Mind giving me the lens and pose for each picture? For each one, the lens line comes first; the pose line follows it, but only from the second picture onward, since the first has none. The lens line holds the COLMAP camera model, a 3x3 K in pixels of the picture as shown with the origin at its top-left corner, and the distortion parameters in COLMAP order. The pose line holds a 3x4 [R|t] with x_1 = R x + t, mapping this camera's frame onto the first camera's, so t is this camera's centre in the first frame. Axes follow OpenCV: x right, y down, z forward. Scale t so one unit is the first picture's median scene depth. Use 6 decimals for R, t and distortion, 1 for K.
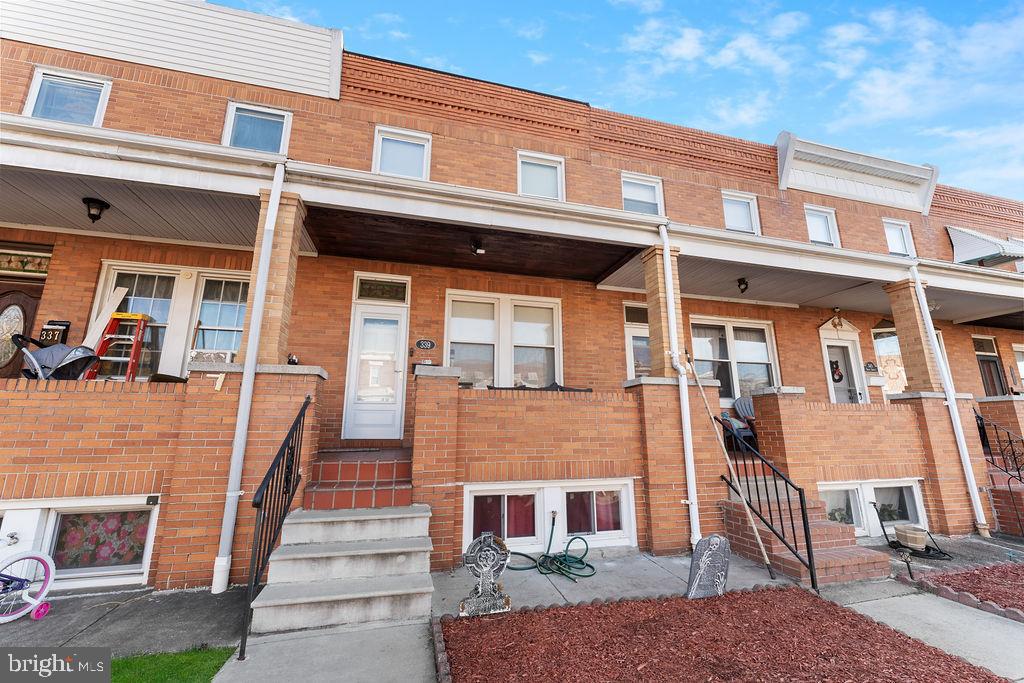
lens RADIAL K [[417.0, 0, 522.0], [0, 417.0, 334.4], [0, 0, 1]] dist [-0.002865, 0.000365]
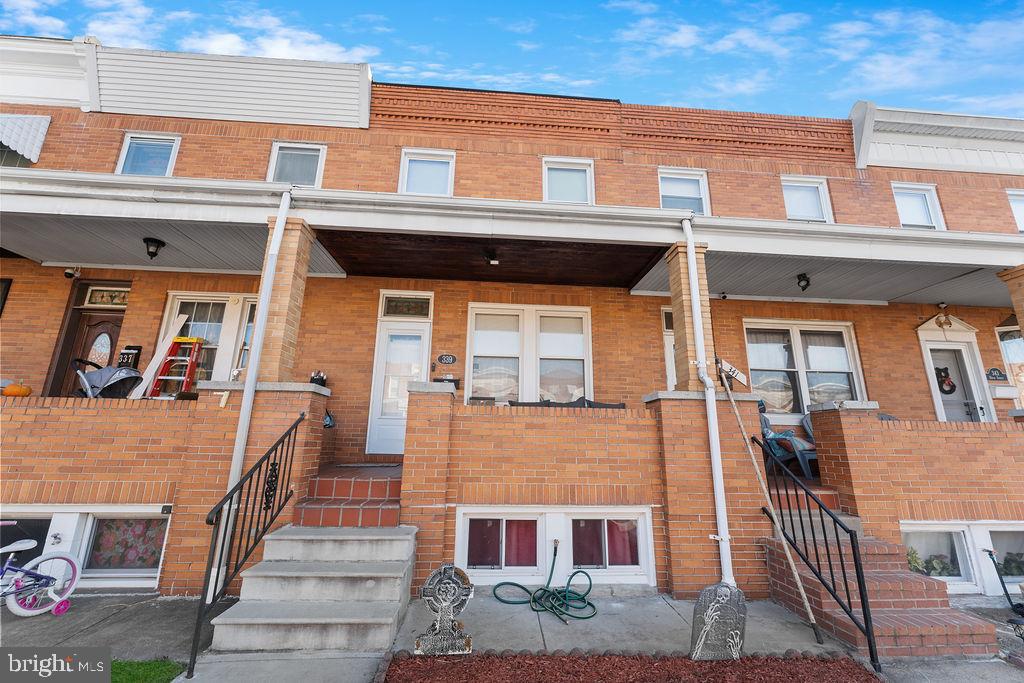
lens RADIAL K [[417.0, 0, 522.0], [0, 417.0, 334.4], [0, 0, 1]] dist [-0.002865, 0.000365]
pose [[0.981598, -0.033017, -0.188085, 0.160950], [0.027404, 0.999100, -0.032368, 0.002798], [0.188985, 0.026618, 0.981619, 0.068487]]
